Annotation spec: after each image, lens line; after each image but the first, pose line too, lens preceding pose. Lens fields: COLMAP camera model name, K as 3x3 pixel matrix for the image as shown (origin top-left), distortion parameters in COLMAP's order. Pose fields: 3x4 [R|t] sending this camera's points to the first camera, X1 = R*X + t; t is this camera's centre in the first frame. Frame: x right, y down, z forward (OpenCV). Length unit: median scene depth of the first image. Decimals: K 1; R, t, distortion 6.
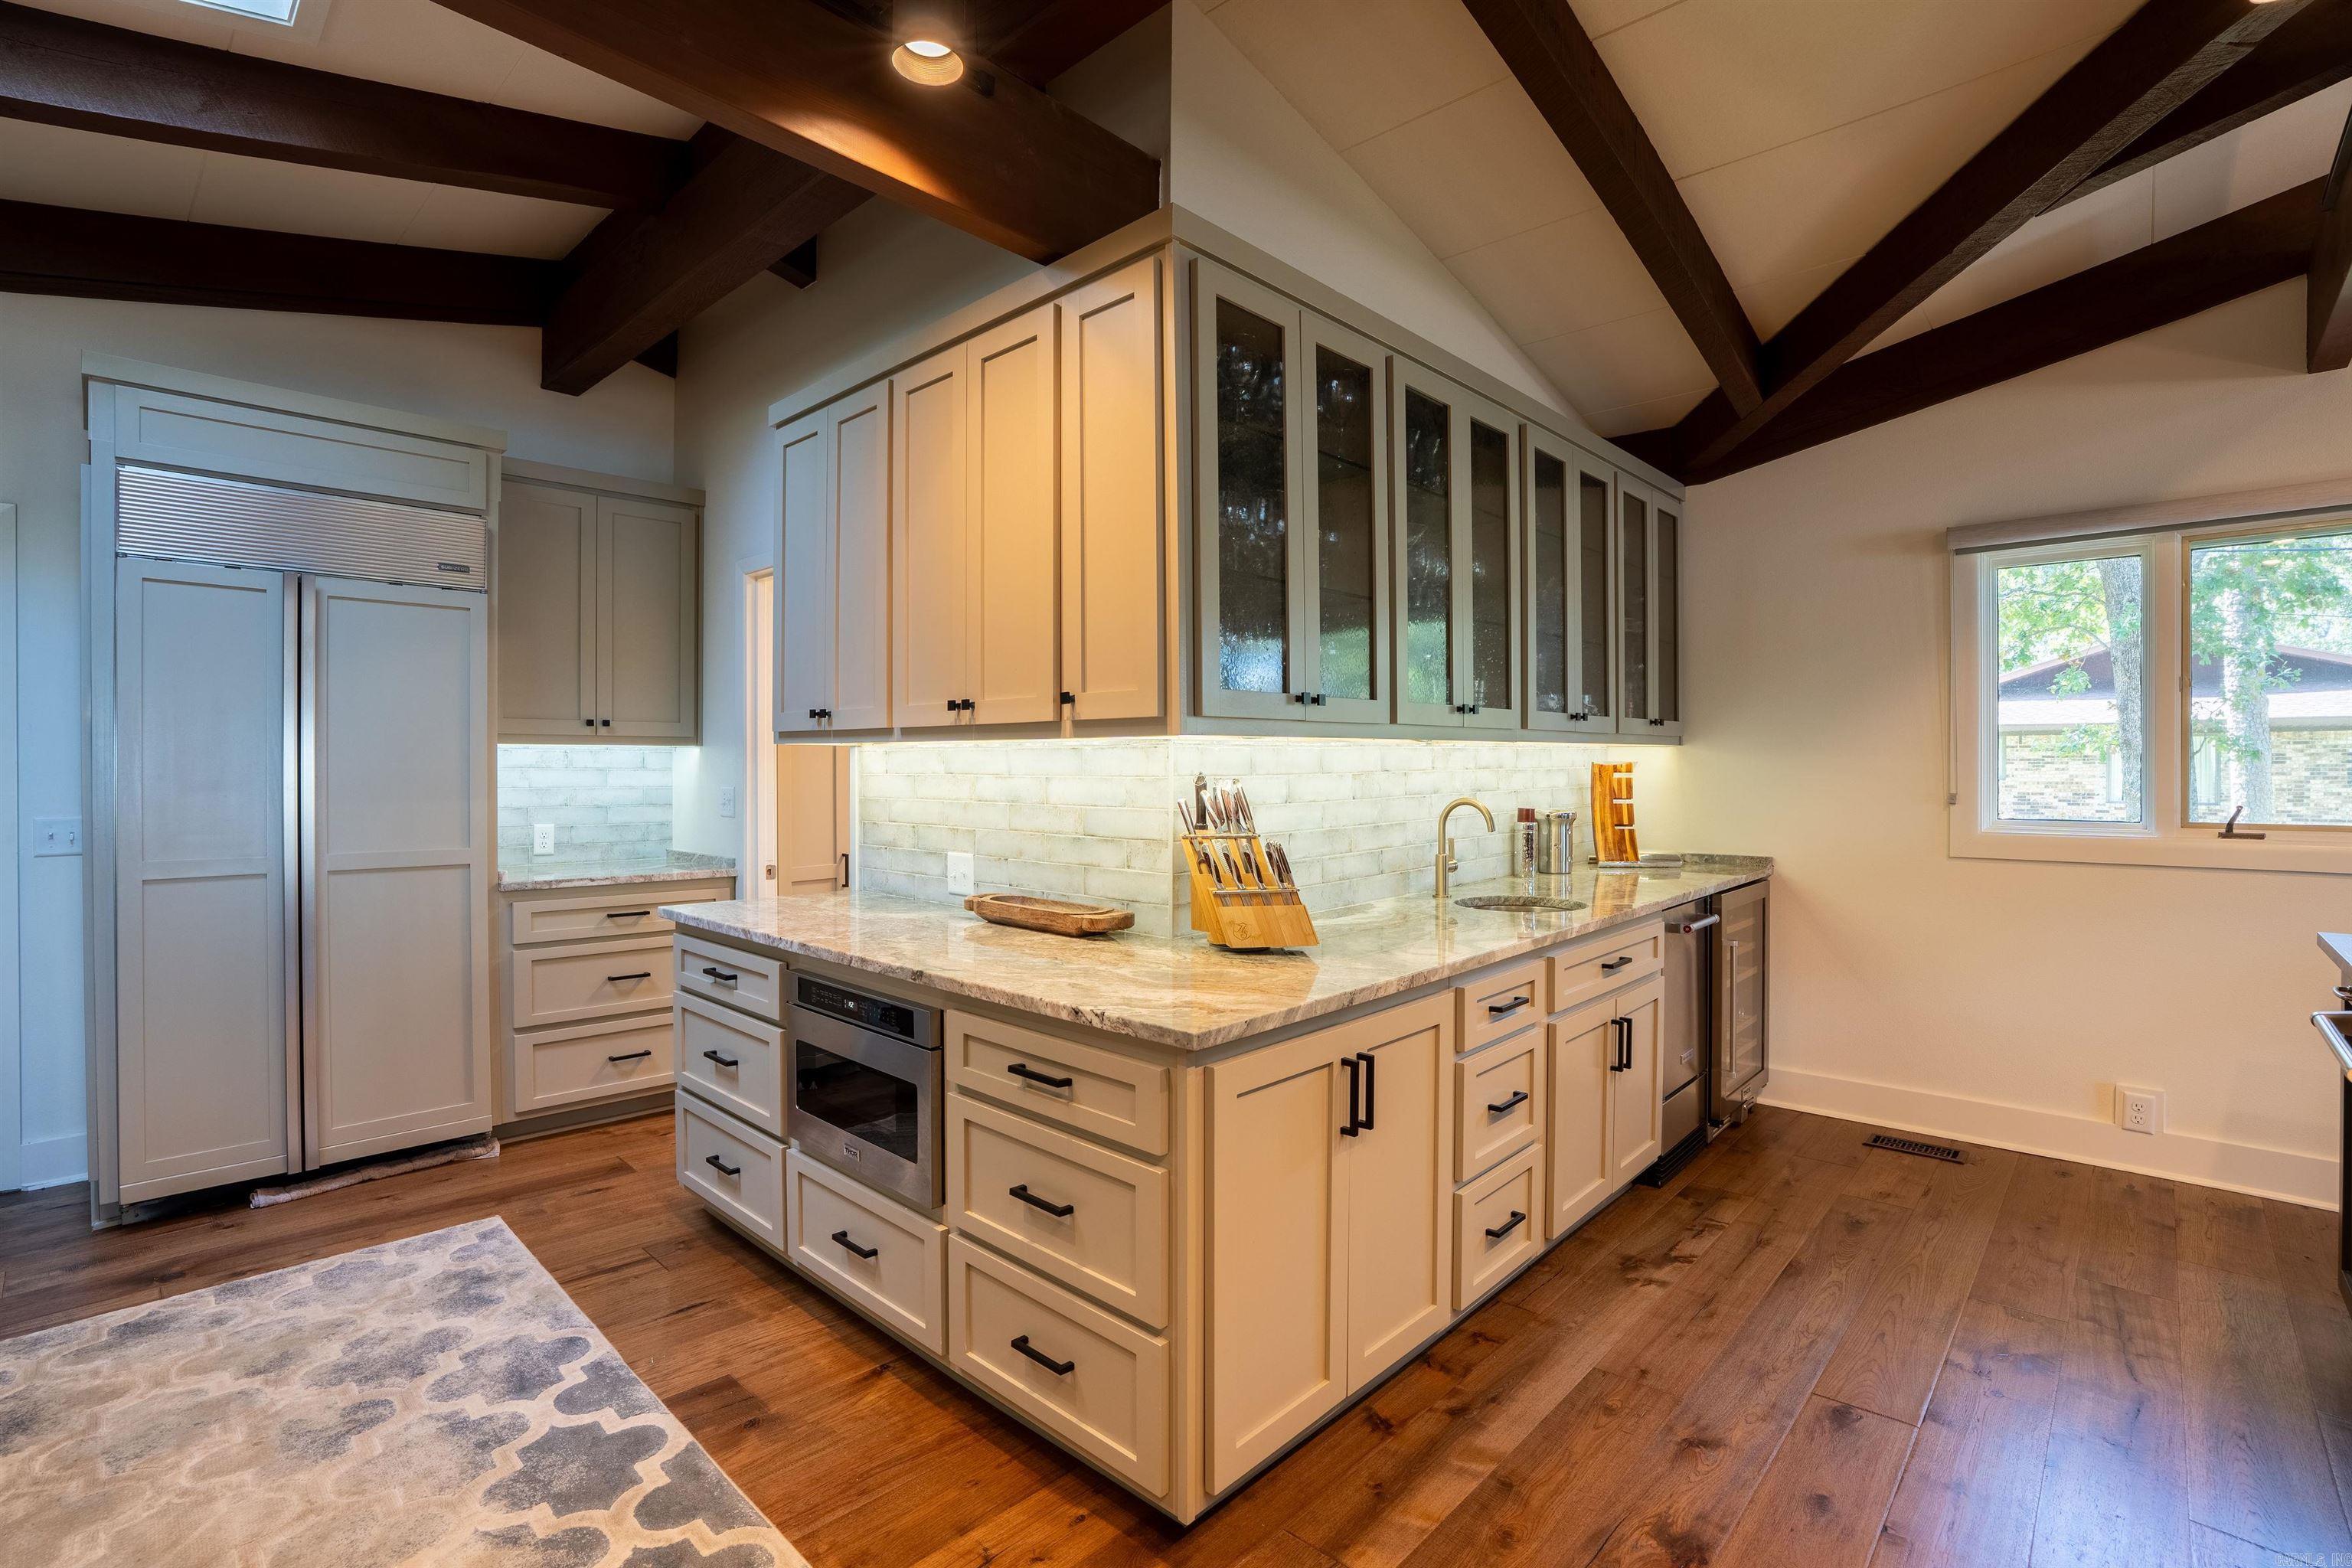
lens RADIAL K [[1084.5, 0, 1153.1], [0, 1084.5, 775.3], [0, 0, 1]] dist [-0.074775, 0.030001]
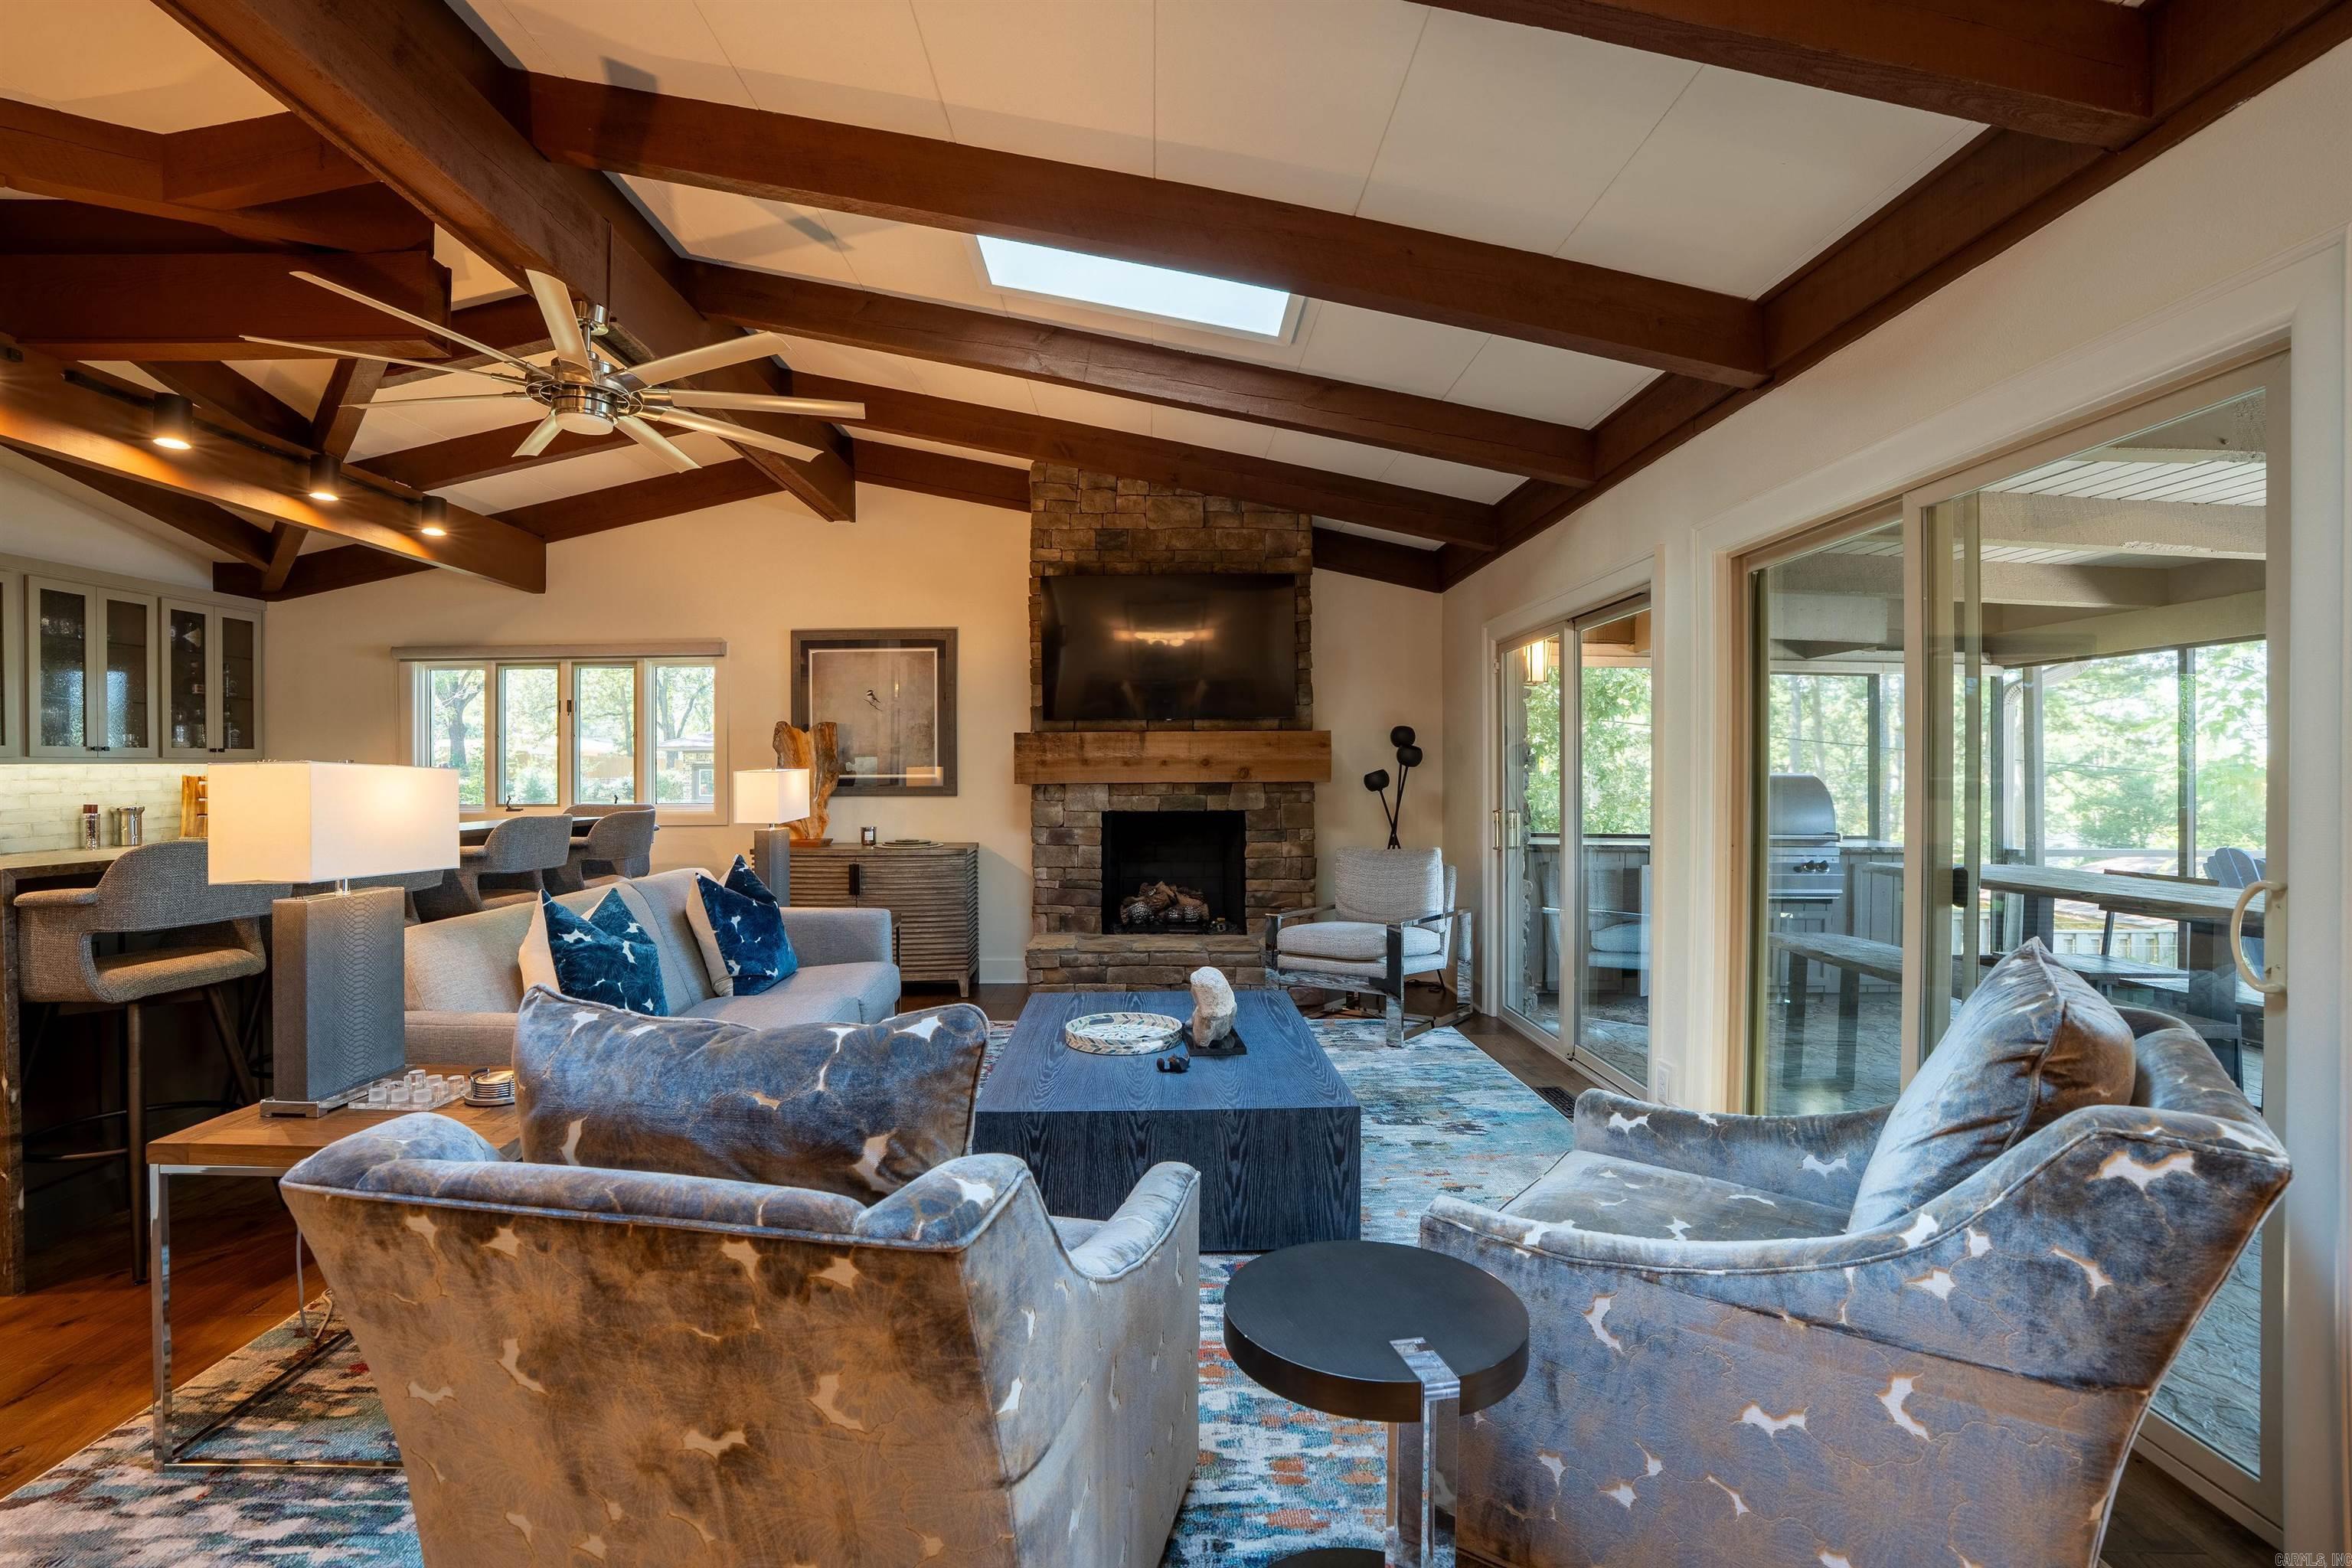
lens RADIAL K [[1084.5, 0, 1153.1], [0, 1084.5, 775.3], [0, 0, 1]] dist [-0.074775, 0.030001]
pose [[0.718918, -0.001845, 0.695092, 0.555448], [0.004773, 0.999986, -0.002282, -0.001972], [-0.695078, 0.004958, 0.718917, -1.579490]]
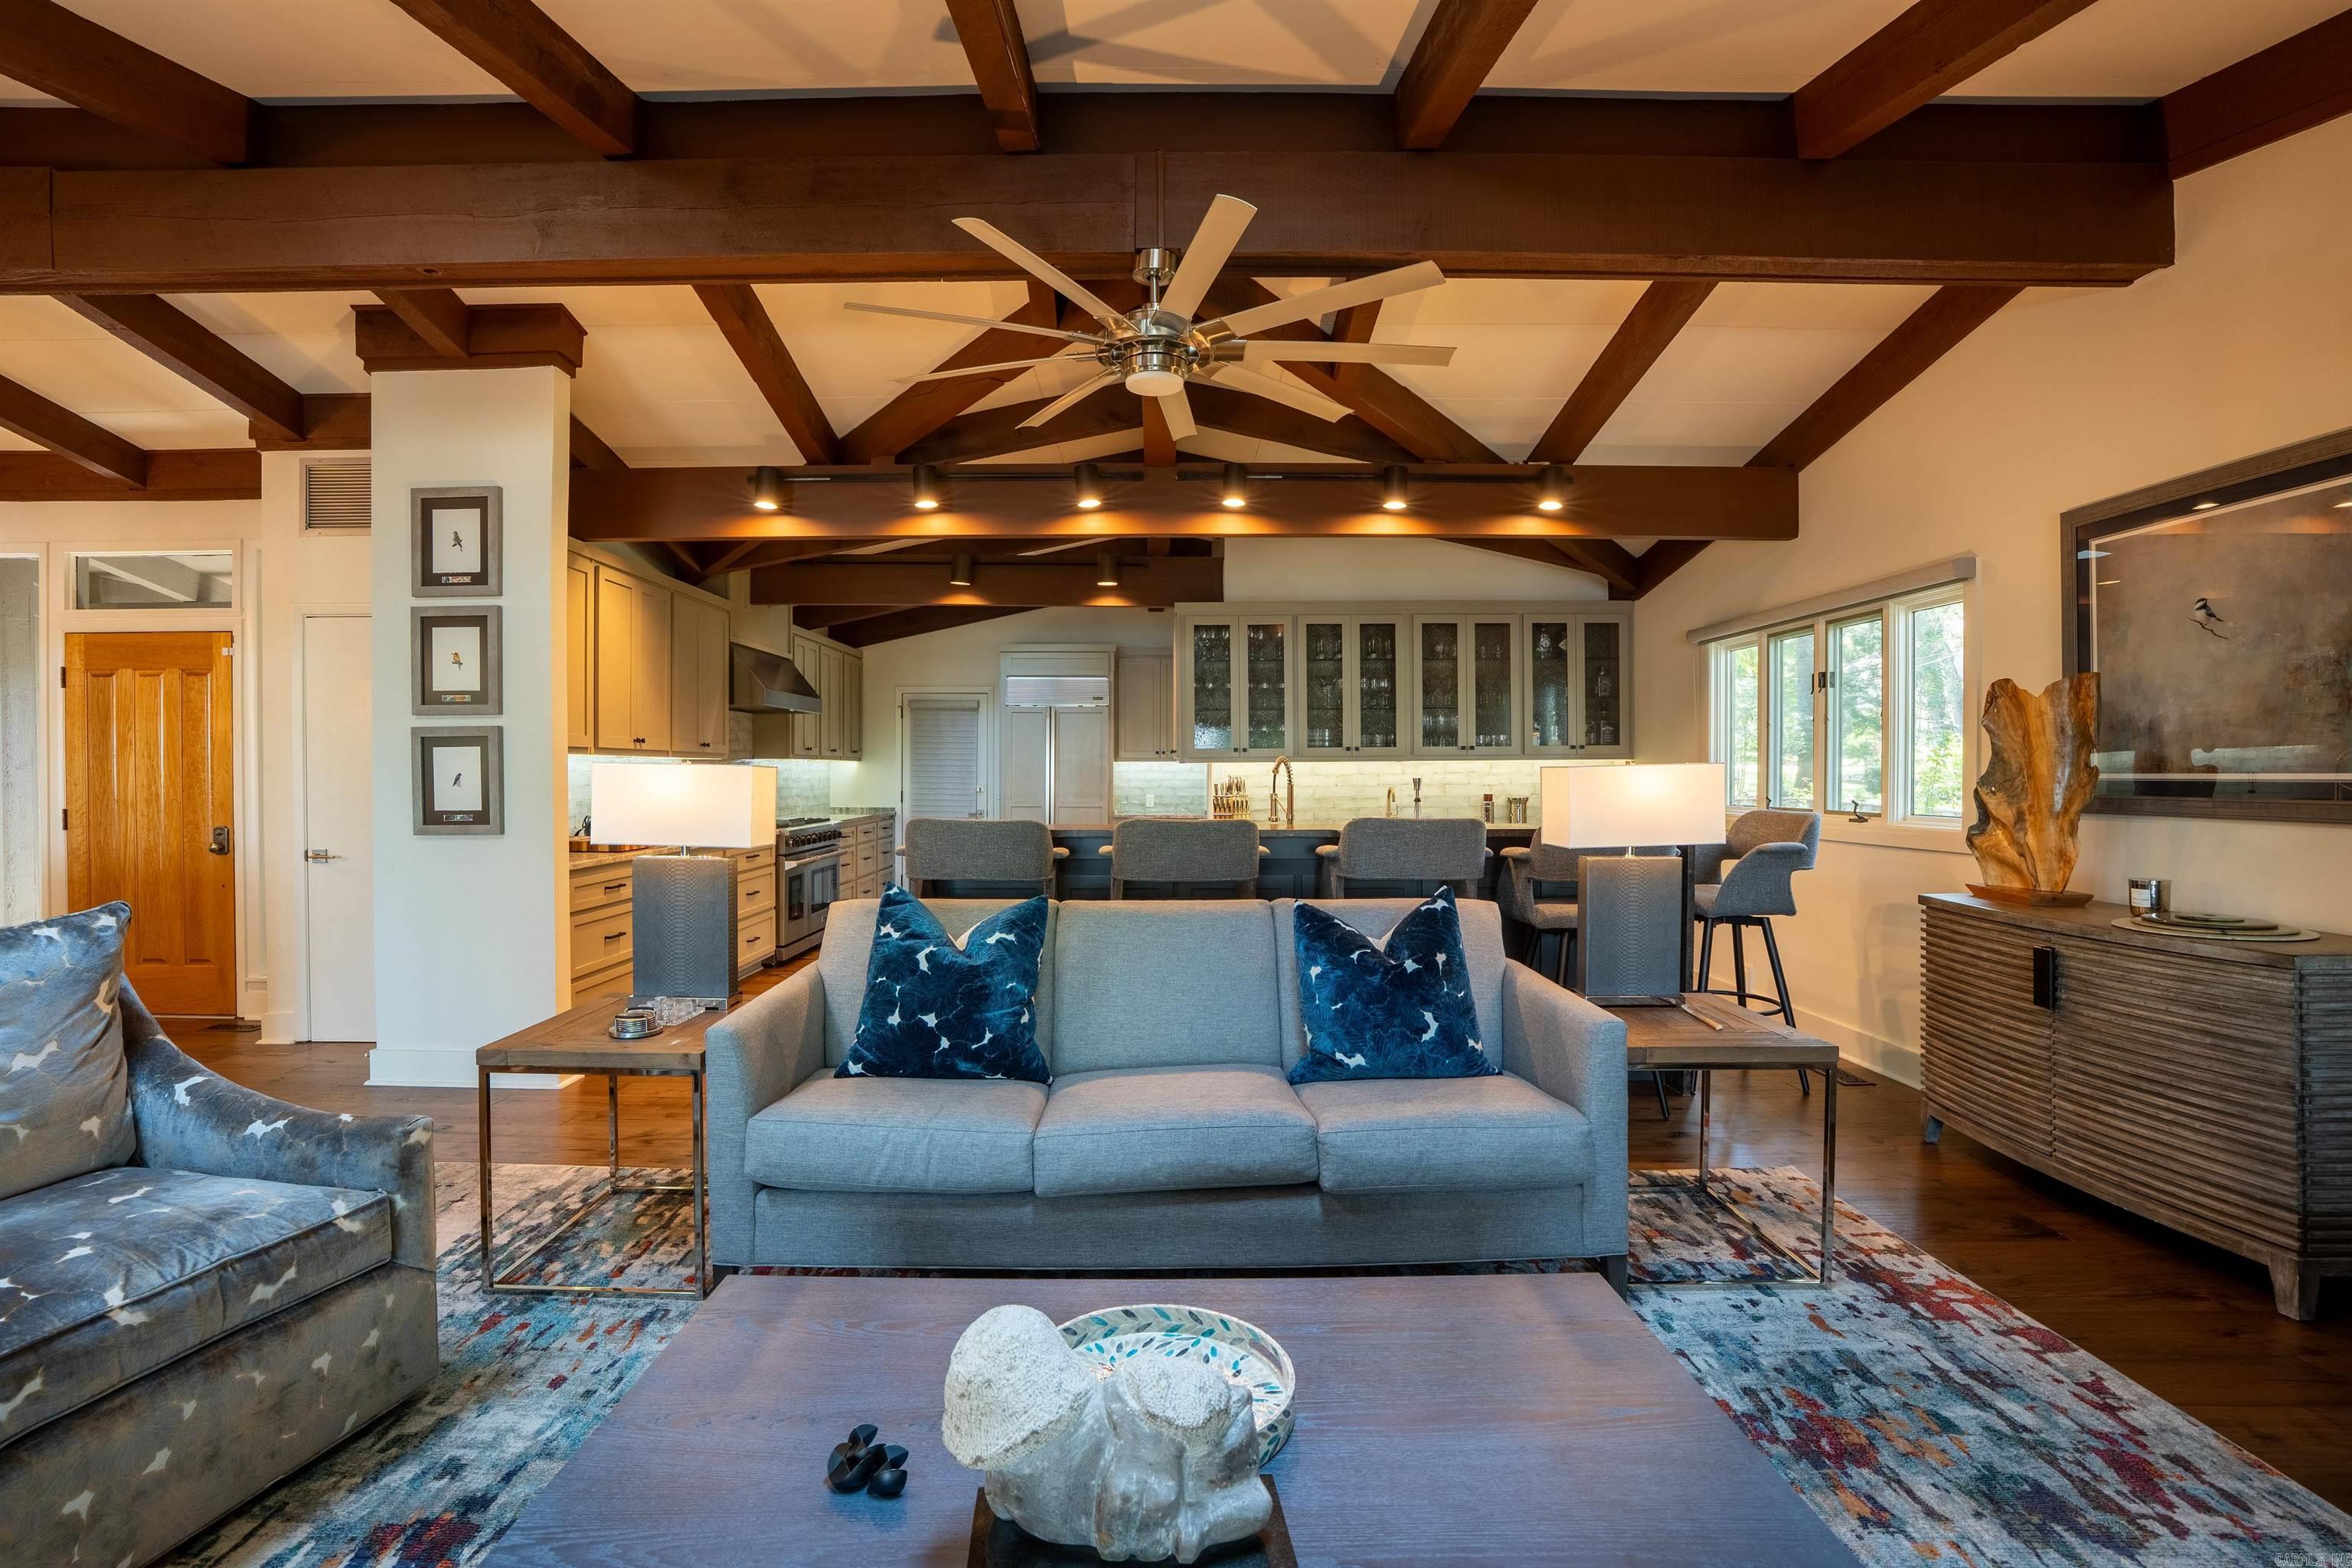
lens RADIAL K [[1084.5, 0, 1153.1], [0, 1084.5, 775.3], [0, 0, 1]] dist [-0.074775, 0.030001]
pose [[0.691449, 0.005716, -0.722402, 1.772099], [-0.005257, 0.999982, 0.002880, -0.007035], [0.722406, 0.001806, 0.691467, -1.012512]]
